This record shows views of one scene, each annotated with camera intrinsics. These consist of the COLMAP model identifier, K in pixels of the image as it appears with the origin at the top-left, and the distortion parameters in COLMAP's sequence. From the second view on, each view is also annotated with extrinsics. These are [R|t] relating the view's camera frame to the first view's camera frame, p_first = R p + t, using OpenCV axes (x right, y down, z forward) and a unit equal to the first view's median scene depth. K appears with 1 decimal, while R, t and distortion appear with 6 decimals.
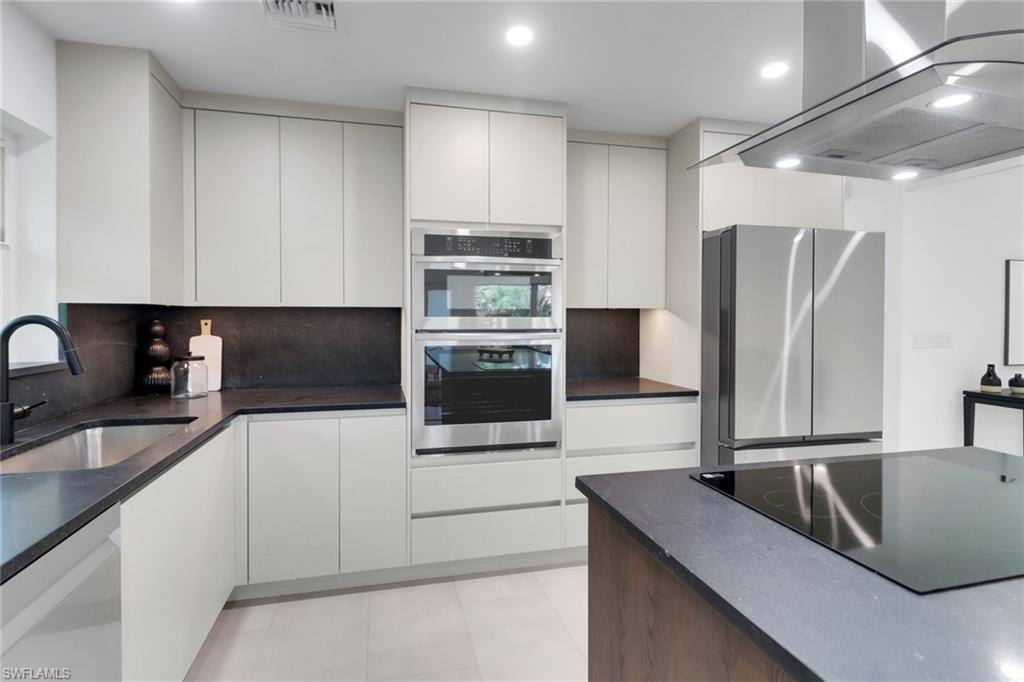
lens RADIAL K [[474.4, 0, 492.2], [0, 474.4, 326.4], [0, 0, 1]] dist [0.012899, -0.008872]
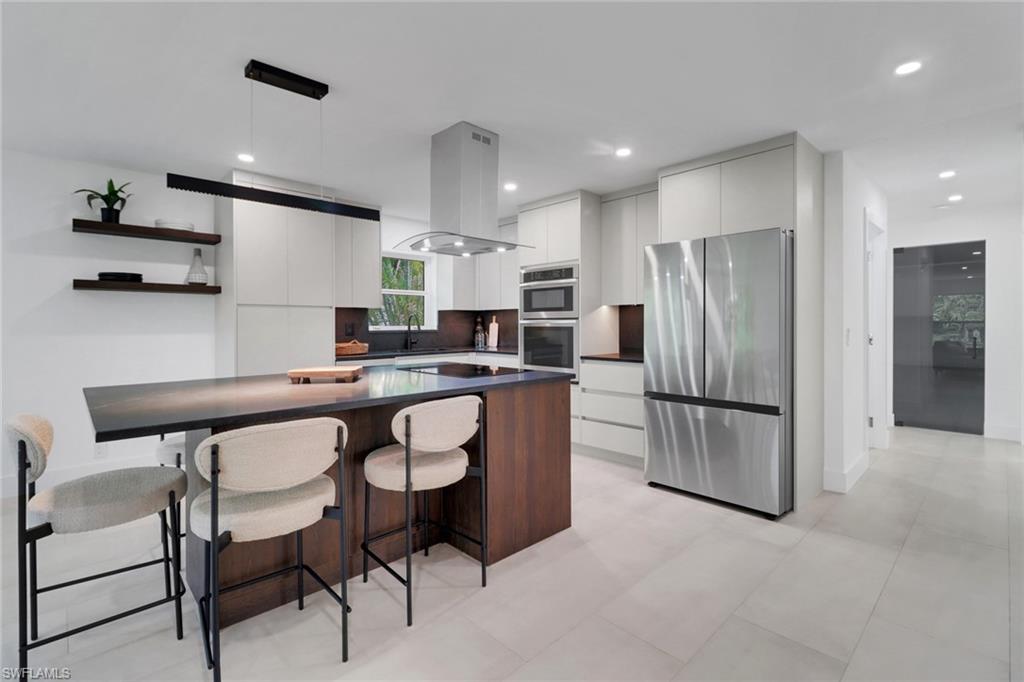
lens RADIAL K [[474.4, 0, 513.5], [0, 474.4, 324.7], [0, 0, 1]] dist [0.012899, -0.008872]
pose [[0.504117, 0.000054, -0.863635, 1.516376], [-0.007361, 0.999964, -0.004235, 0.038826], [0.863604, 0.008492, 0.504099, -0.083791]]
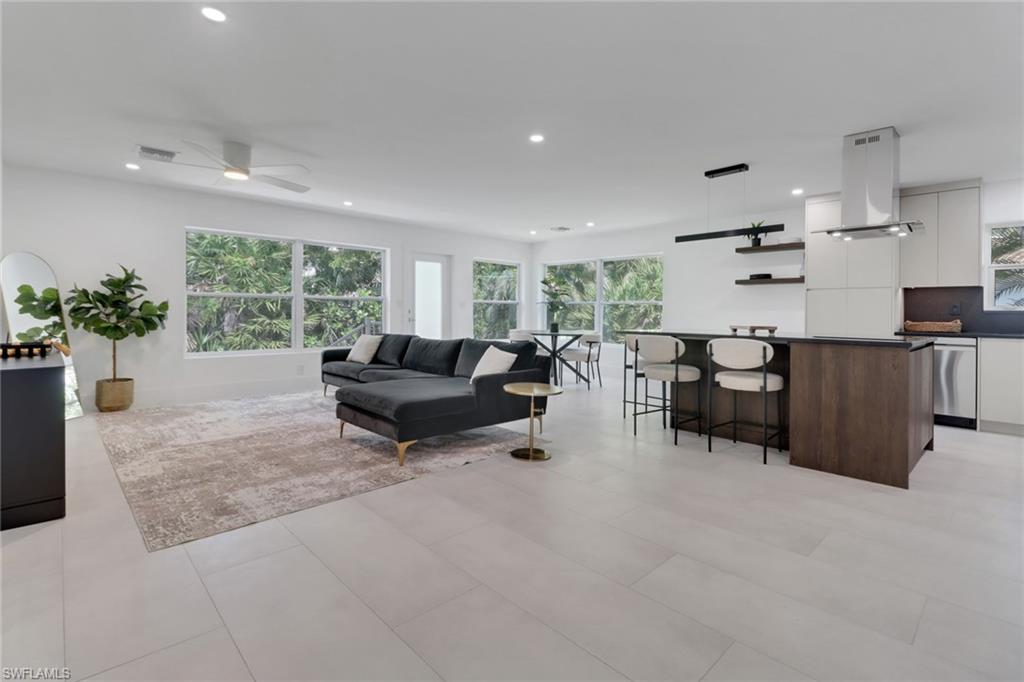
lens RADIAL K [[474.4, 0, 507.0], [0, 474.4, 310.4], [0, 0, 1]] dist [0.012899, -0.008872]
pose [[-0.867974, -0.010942, -0.496490, 2.062748], [-0.017203, 0.999820, 0.008040, 0.077553], [0.496312, 0.015520, -0.868005, 1.135316]]
